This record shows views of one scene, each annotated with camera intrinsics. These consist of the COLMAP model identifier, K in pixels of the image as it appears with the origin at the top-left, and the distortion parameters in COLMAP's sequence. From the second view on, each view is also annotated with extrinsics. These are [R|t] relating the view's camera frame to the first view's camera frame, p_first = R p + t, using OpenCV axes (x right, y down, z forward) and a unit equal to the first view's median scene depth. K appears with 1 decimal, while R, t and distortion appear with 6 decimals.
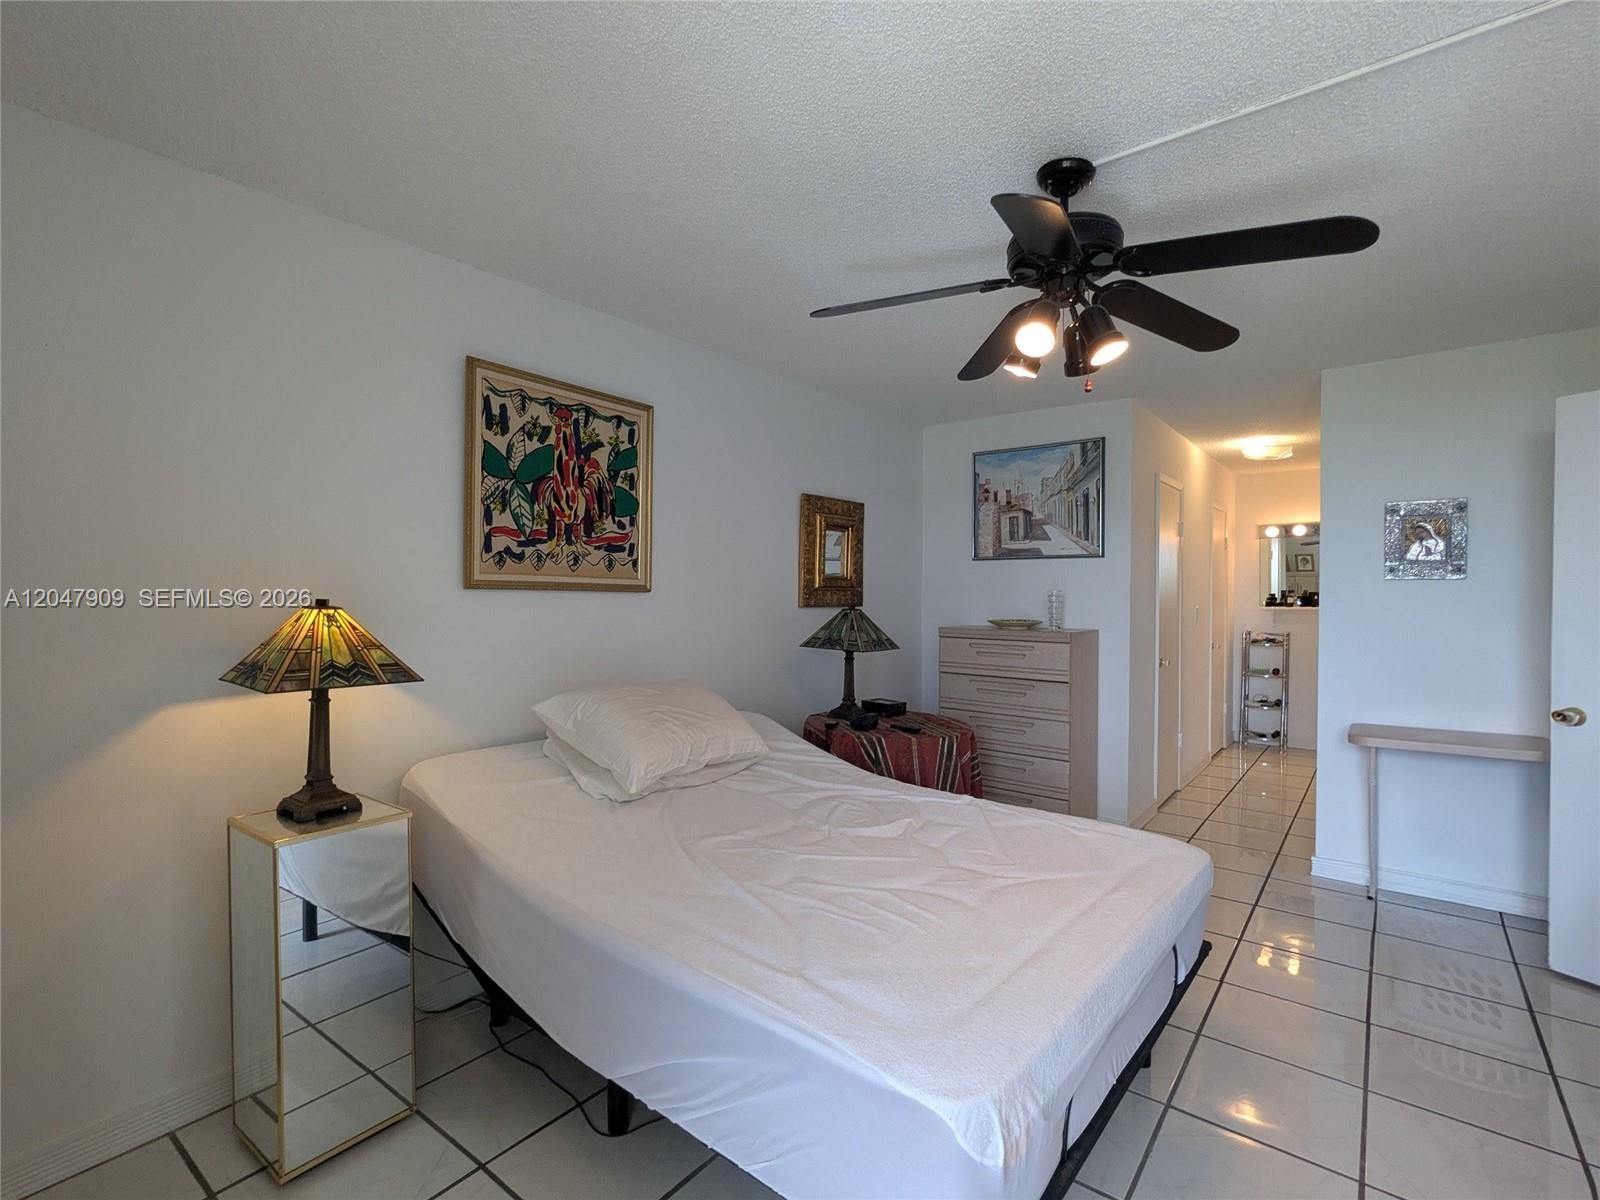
lens RADIAL K [[757.8, 0, 803.2], [0, 757.8, 610.6], [0, 0, 1]] dist [-0.001749, 0.002375]
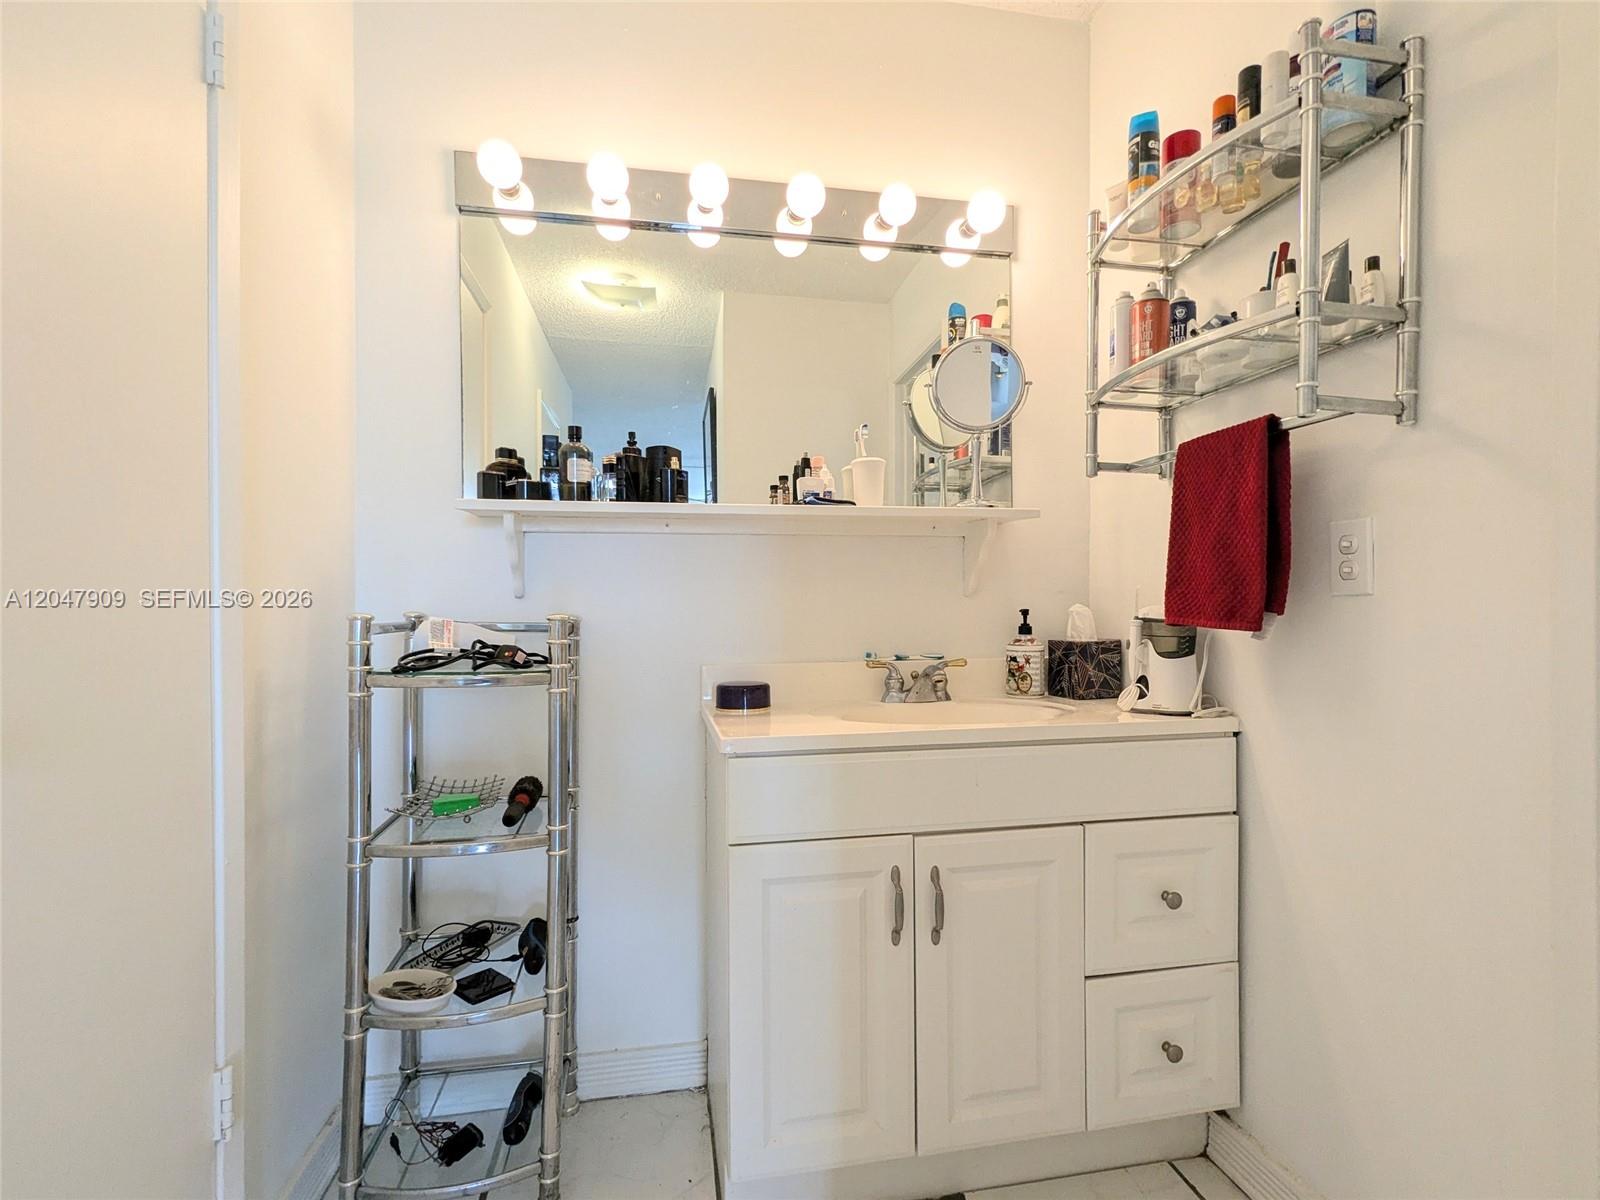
lens RADIAL K [[757.8, 0, 806.2], [0, 757.8, 606.8], [0, 0, 1]] dist [-0.001749, 0.002375]
pose [[0.650549, -0.002316, 0.759461, 0.870840], [0.015145, 0.999836, -0.009925, 0.050064], [-0.759313, 0.017959, 0.650477, 1.355422]]
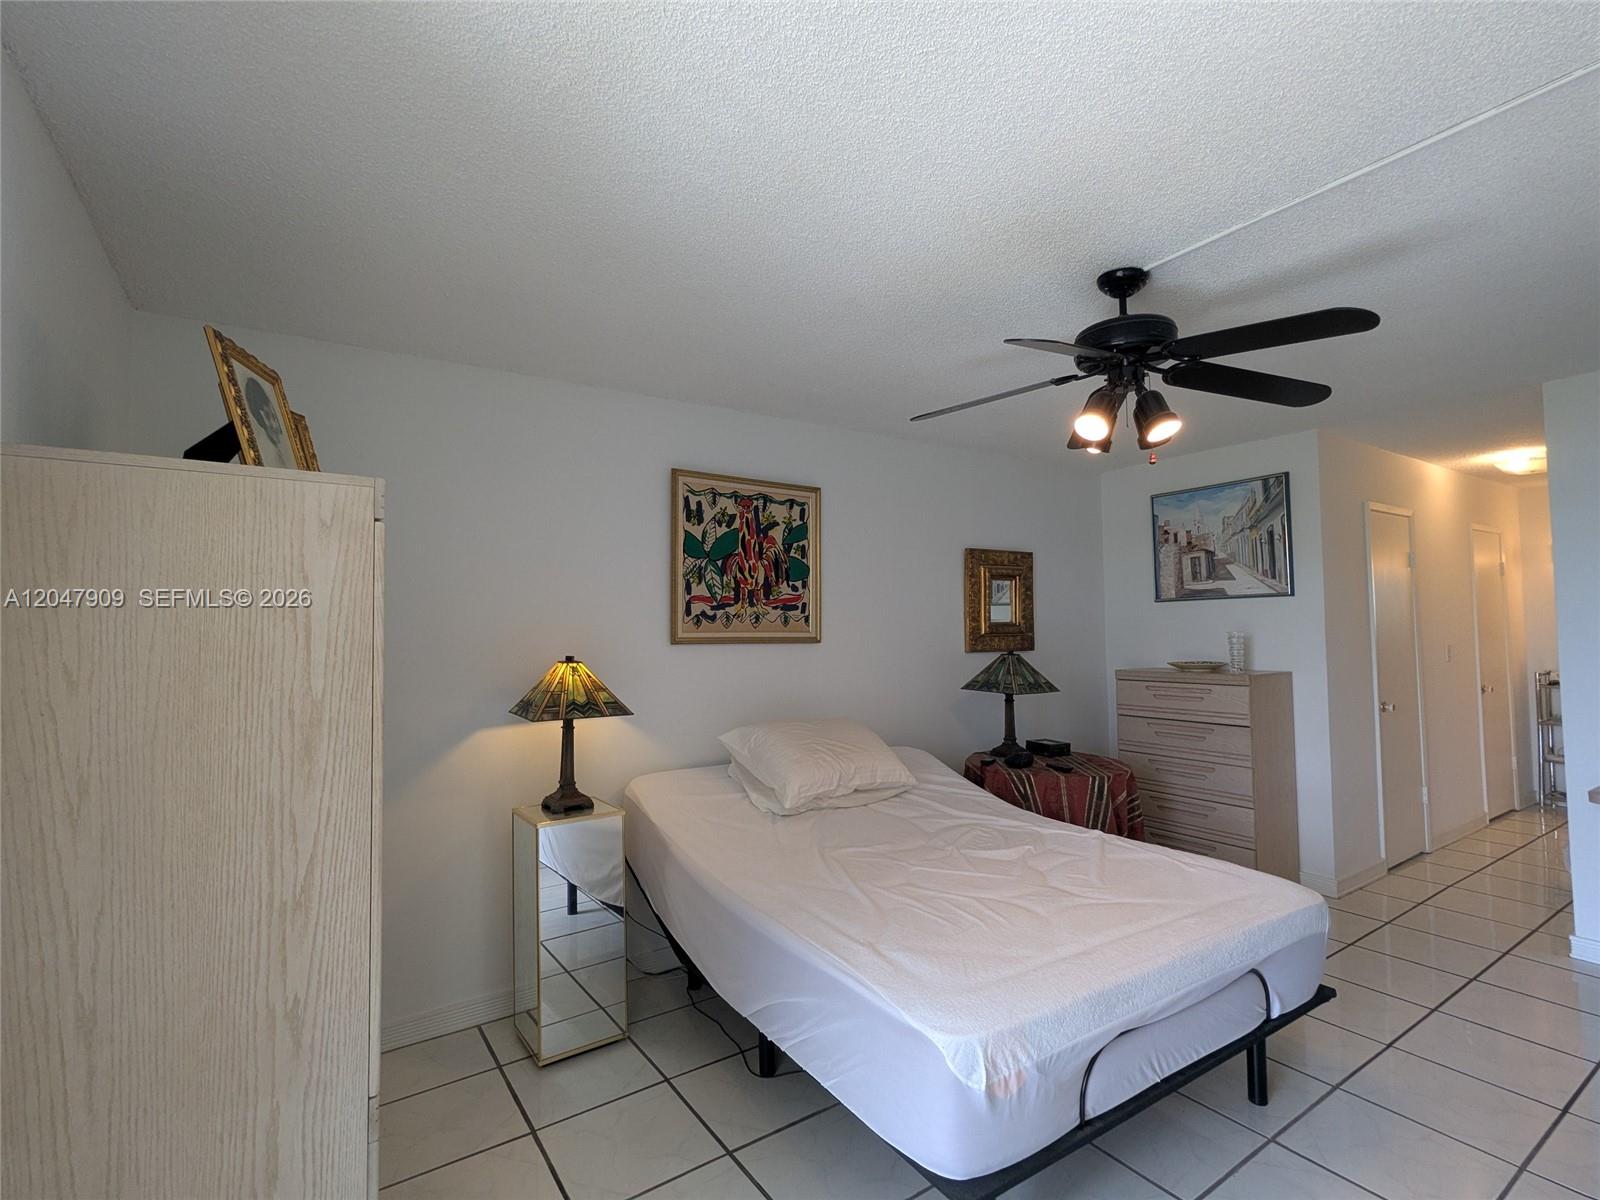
lens RADIAL K [[757.8, 0, 803.2], [0, 757.8, 606.7], [0, 0, 1]] dist [-0.001749, 0.002375]
pose [[0.950651, -0.030705, -0.308739, 0.111035], [0.013003, 0.998160, -0.059230, -0.008714], [0.309990, 0.052293, 0.949301, -0.109130]]
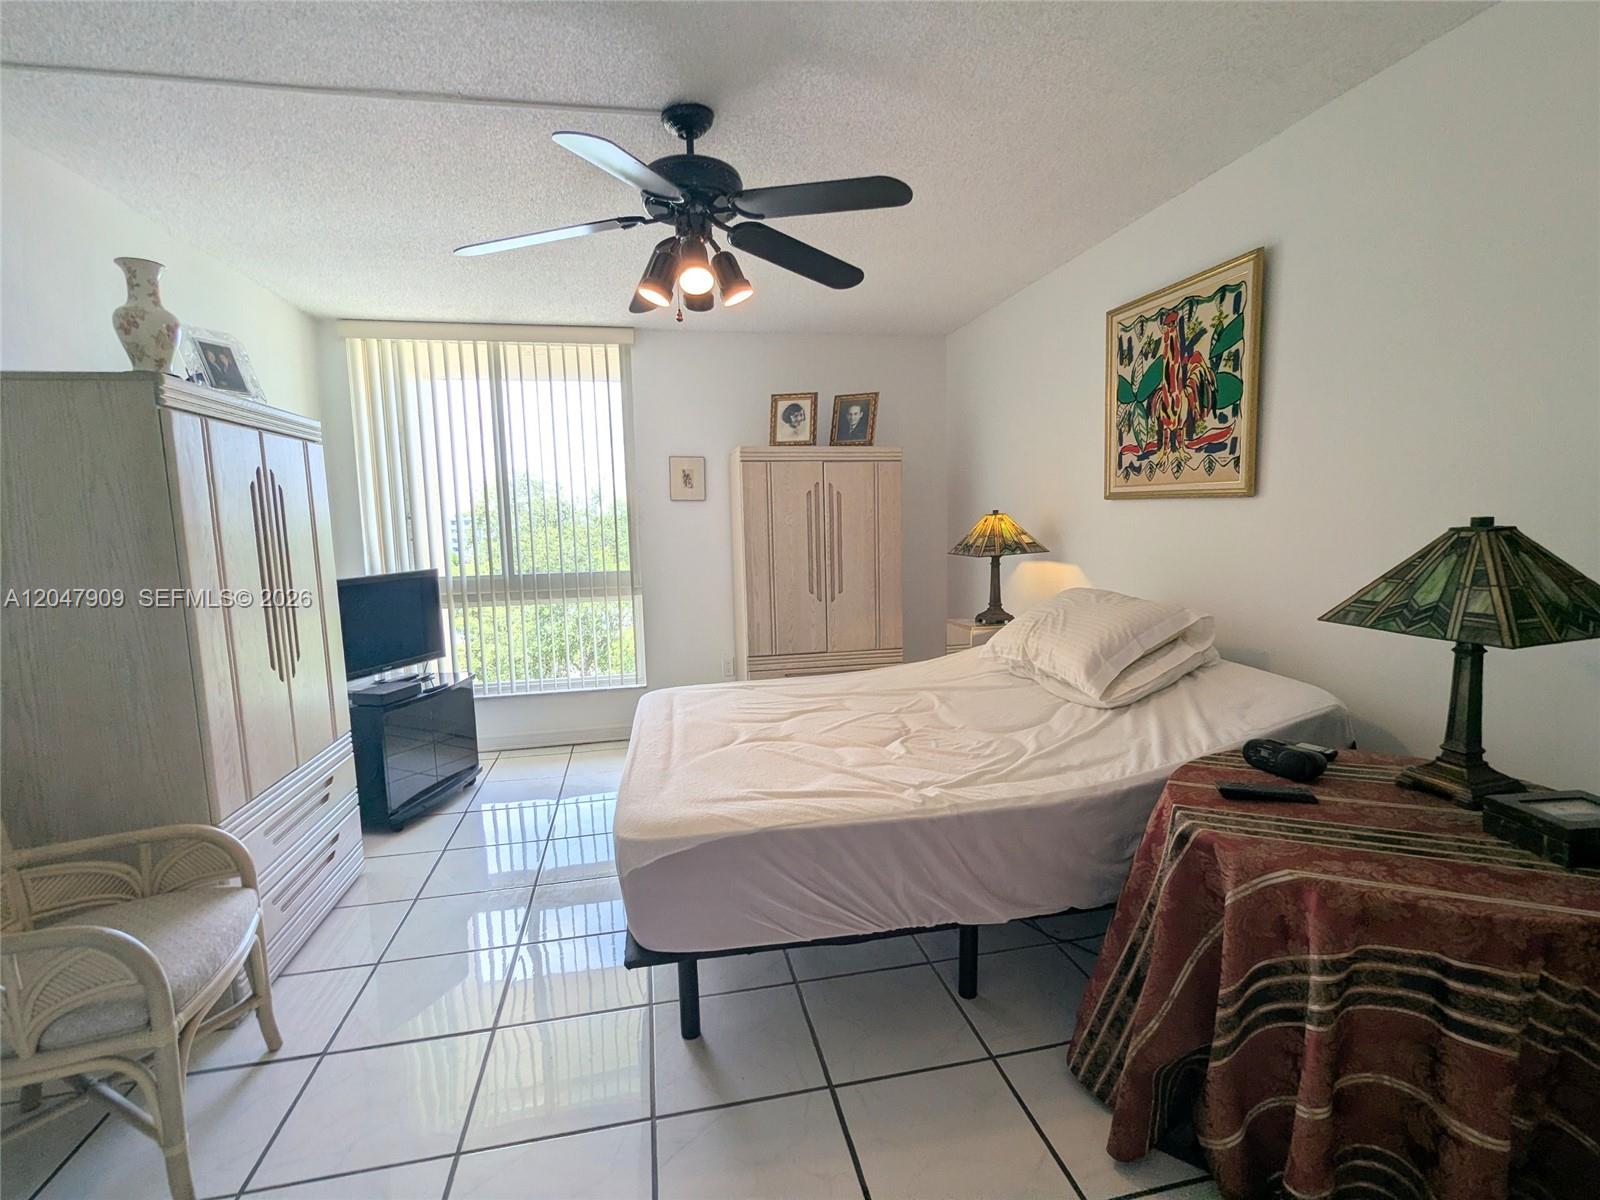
lens RADIAL K [[757.8, 0, 800.1], [0, 757.8, 612.9], [0, 0, 1]] dist [-0.001749, 0.002375]
pose [[-0.647430, 0.116788, -0.753123, 0.558770], [0.012942, 0.989731, 0.142353, -0.018370], [0.762015, 0.082416, -0.642294, 0.920440]]
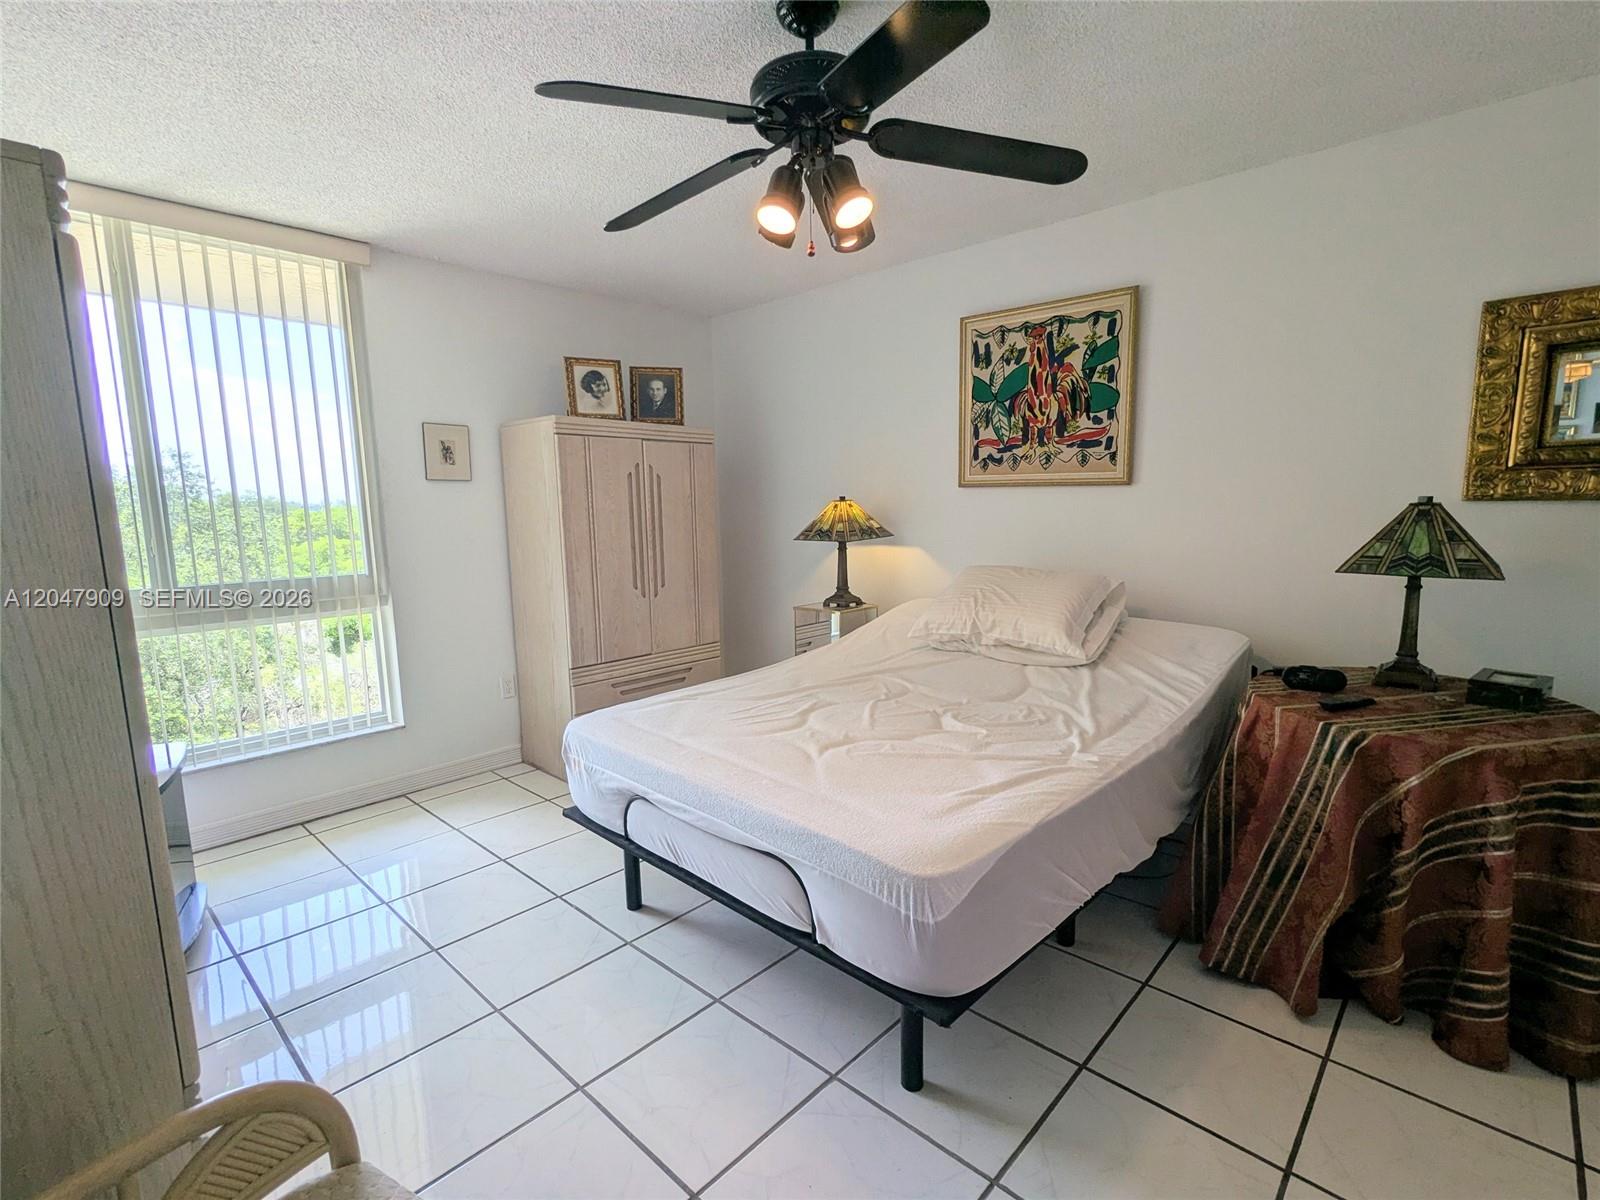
lens RADIAL K [[757.8, 0, 800.0], [0, 757.8, 613.7], [0, 0, 1]] dist [-0.001749, 0.002375]
pose [[-0.089238, 0.152975, -0.984193, 0.656613], [-0.000364, 0.988130, 0.153620, -0.007814], [0.996010, 0.014067, -0.088123, 0.528279]]
